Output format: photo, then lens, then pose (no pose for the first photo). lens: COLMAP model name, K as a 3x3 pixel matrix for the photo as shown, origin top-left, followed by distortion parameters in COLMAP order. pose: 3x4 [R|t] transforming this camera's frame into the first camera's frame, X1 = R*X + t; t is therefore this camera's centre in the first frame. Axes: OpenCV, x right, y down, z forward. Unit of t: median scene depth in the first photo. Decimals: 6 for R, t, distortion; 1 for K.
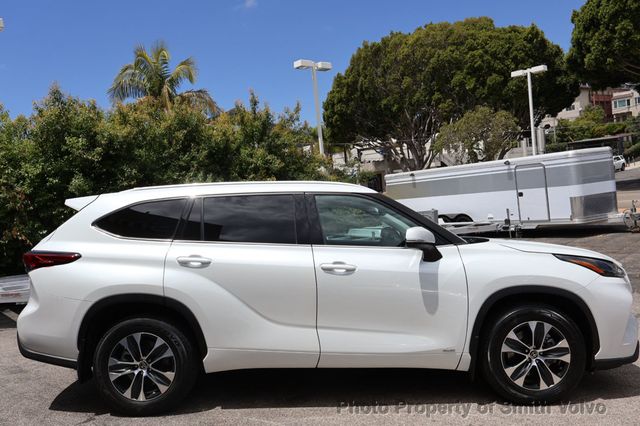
lens RADIAL K [[549.8, 0, 319.8], [0, 549.8, 210.7], [0, 0, 1]] dist [-0.002732, -0.001802]
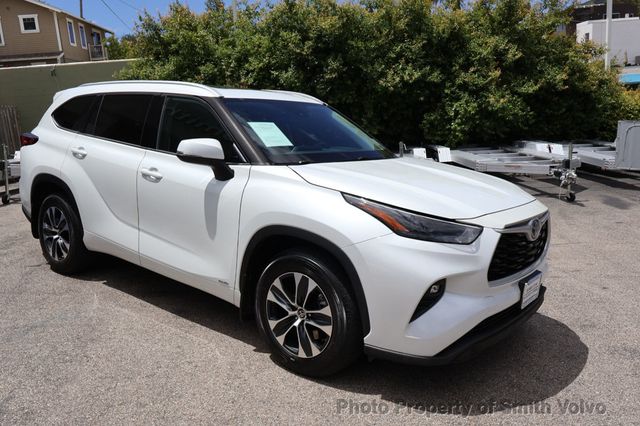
lens RADIAL K [[549.8, 0, 320.0], [0, 549.8, 214.1], [0, 0, 1]] dist [-0.002732, -0.001802]
pose [[0.776744, 0.167412, -0.607158, 0.871479], [-0.042307, 0.975717, 0.214910, -0.049063], [0.628393, -0.141243, 0.764966, 0.434349]]
